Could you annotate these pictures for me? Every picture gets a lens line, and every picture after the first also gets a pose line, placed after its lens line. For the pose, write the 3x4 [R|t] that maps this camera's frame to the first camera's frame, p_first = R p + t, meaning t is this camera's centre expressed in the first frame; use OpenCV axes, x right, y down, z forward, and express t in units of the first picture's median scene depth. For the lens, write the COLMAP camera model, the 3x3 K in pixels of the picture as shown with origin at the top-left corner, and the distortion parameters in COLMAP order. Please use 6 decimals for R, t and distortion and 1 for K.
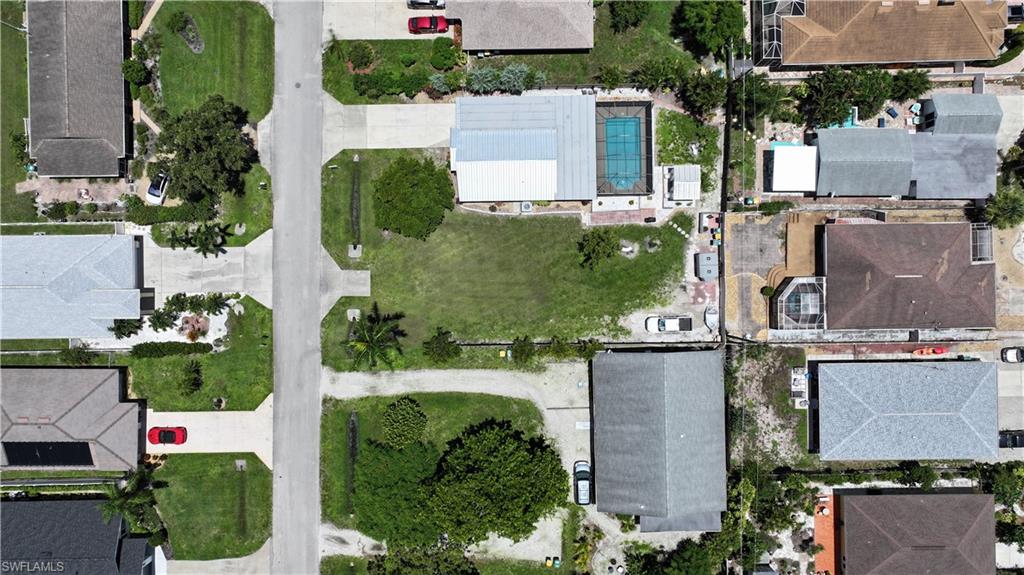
lens RADIAL K [[719.7, 0, 511.1], [0, 719.7, 291.7], [0, 0, 1]] dist [0.004120, 0.018479]
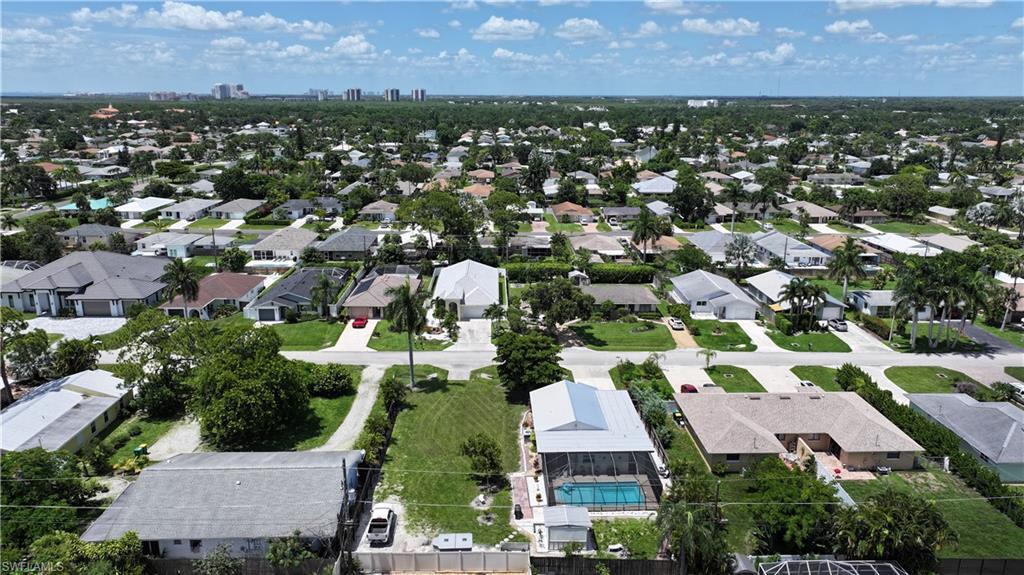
lens RADIAL K [[719.7, 0, 512.5], [0, 719.7, 289.4], [0, 0, 1]] dist [0.004120, 0.018479]
pose [[0.014255, 0.257368, -0.966208, 0.897777], [-0.999896, 0.001345, -0.014393, -0.083340], [-0.002405, 0.966313, 0.257360, 0.564799]]
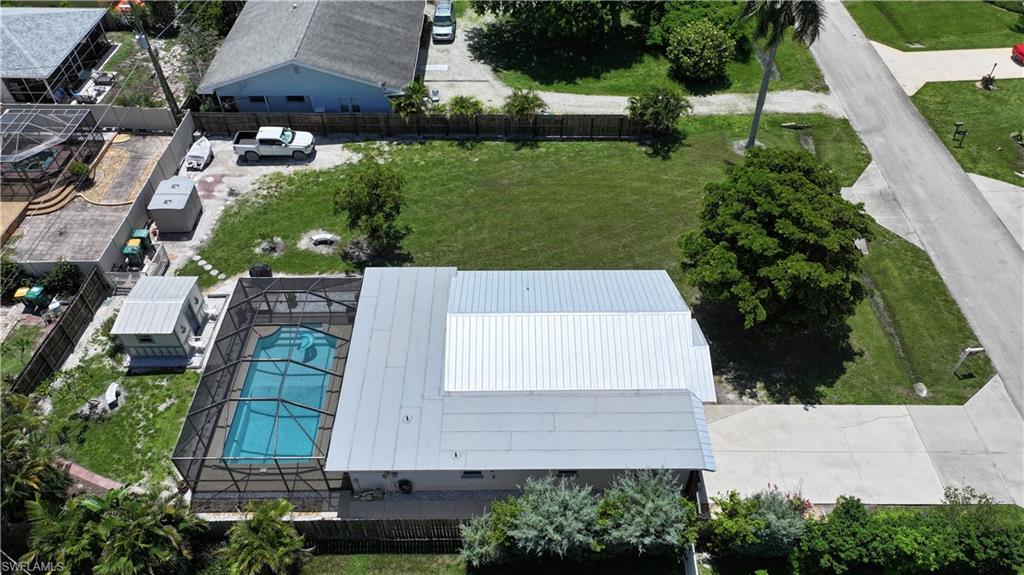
lens RADIAL K [[719.7, 0, 513.3], [0, 719.7, 284.8], [0, 0, 1]] dist [0.004120, 0.018479]
pose [[-0.999947, -0.010098, 0.001788, 0.023959], [0.008404, -0.706953, 0.707211, -0.447423], [-0.005877, 0.707189, 0.707000, 0.666507]]
